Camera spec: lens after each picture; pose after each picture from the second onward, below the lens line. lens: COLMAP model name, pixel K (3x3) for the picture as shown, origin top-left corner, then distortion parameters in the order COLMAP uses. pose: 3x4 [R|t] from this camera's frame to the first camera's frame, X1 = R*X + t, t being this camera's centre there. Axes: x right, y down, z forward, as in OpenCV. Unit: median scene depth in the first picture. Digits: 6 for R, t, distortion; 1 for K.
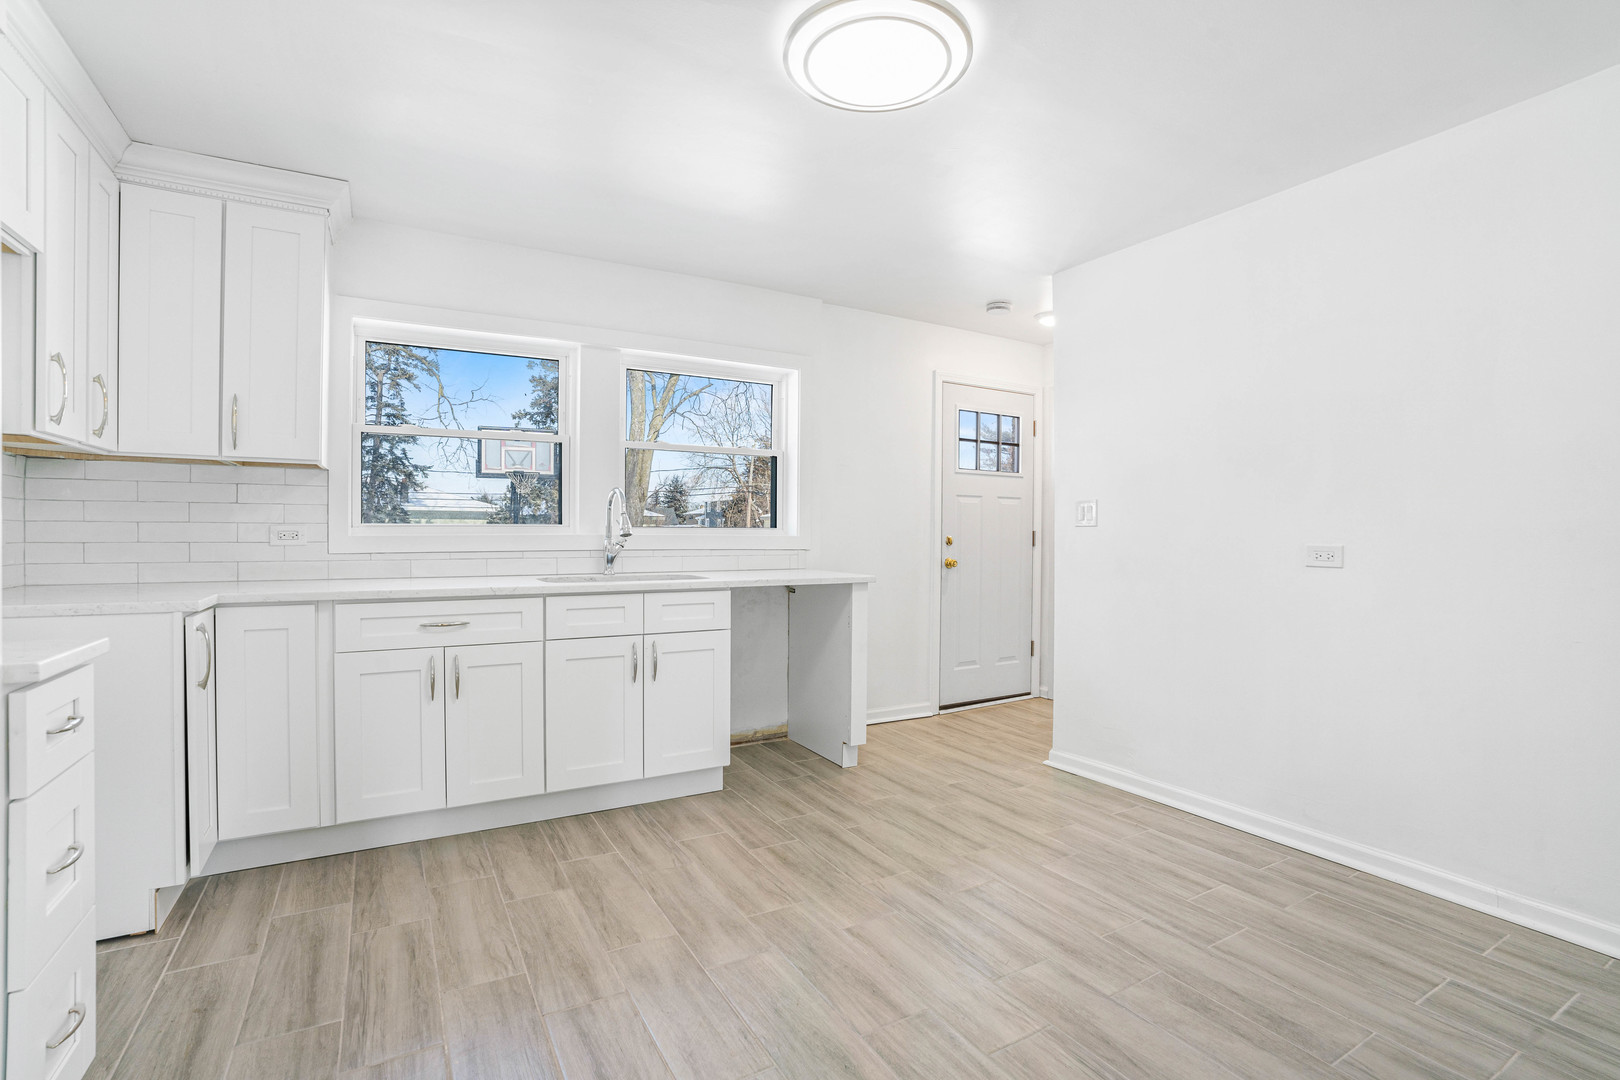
lens RADIAL K [[753.6, 0, 801.4], [0, 753.6, 533.2], [0, 0, 1]] dist [-0.071482, 0.025536]
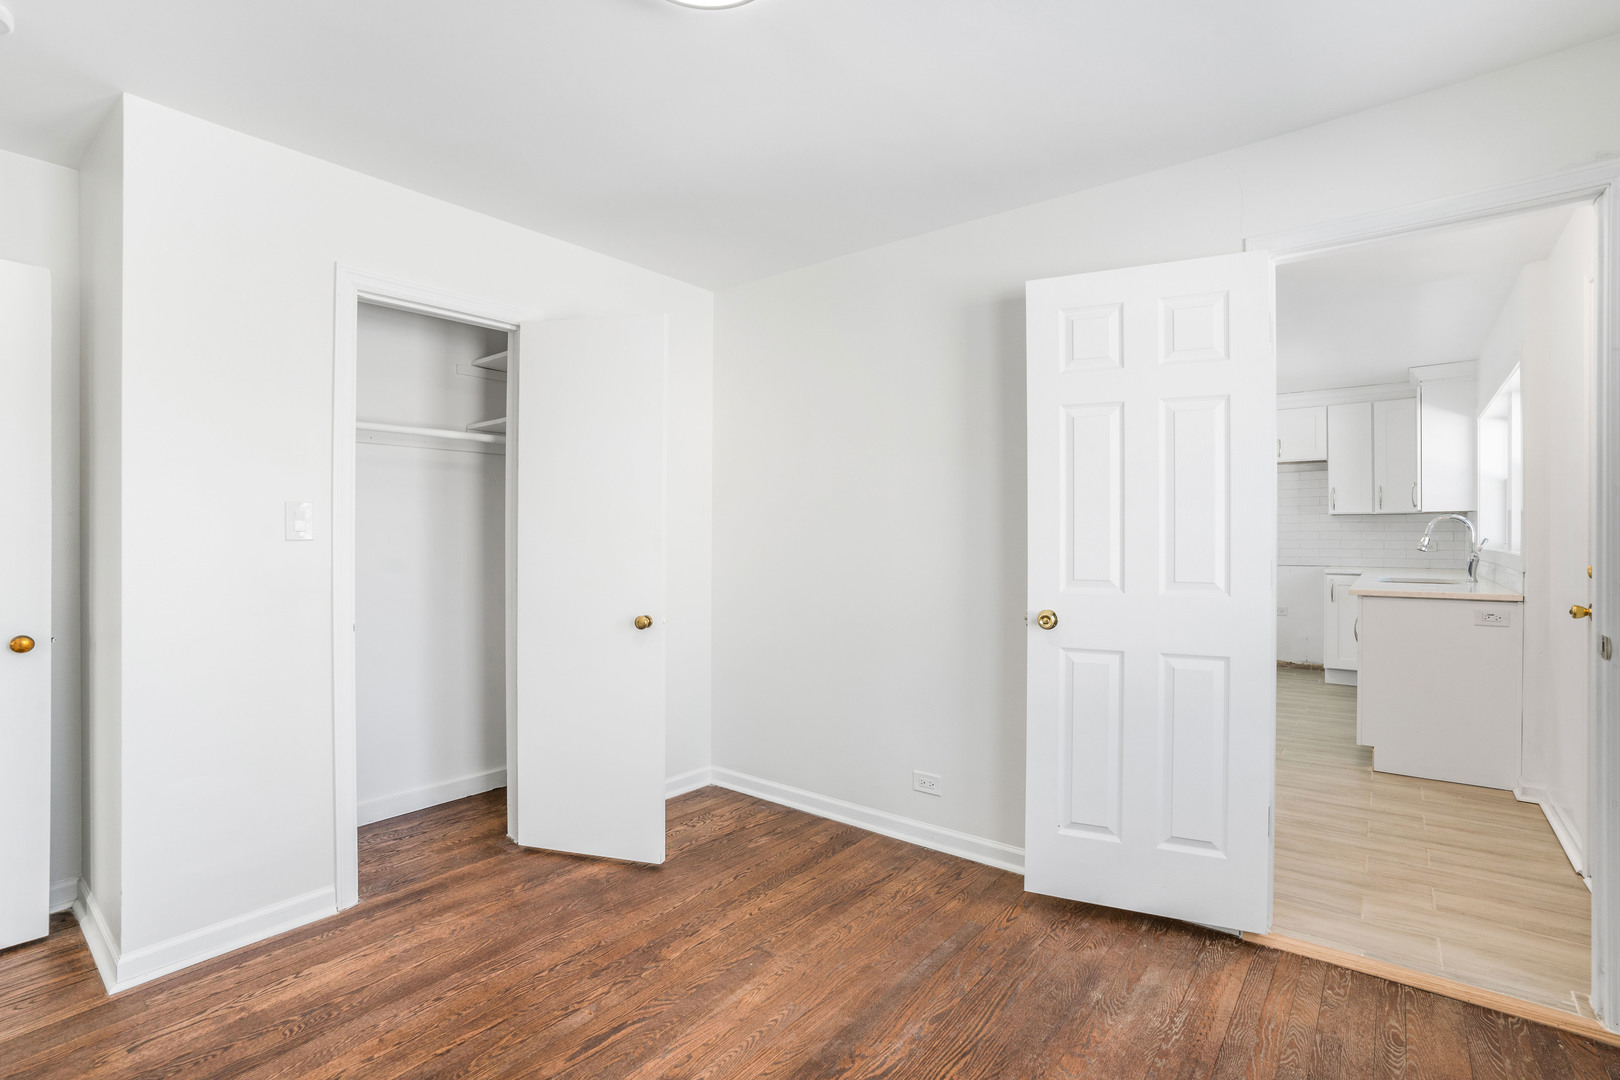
lens RADIAL K [[753.6, 0, 801.4], [0, 753.6, 533.2], [0, 0, 1]] dist [-0.071482, 0.025536]
pose [[-0.928126, -0.002713, -0.372257, 1.722823], [-0.002179, 0.999996, -0.001854, -0.032748], [0.372261, -0.000910, -0.928128, 2.363552]]
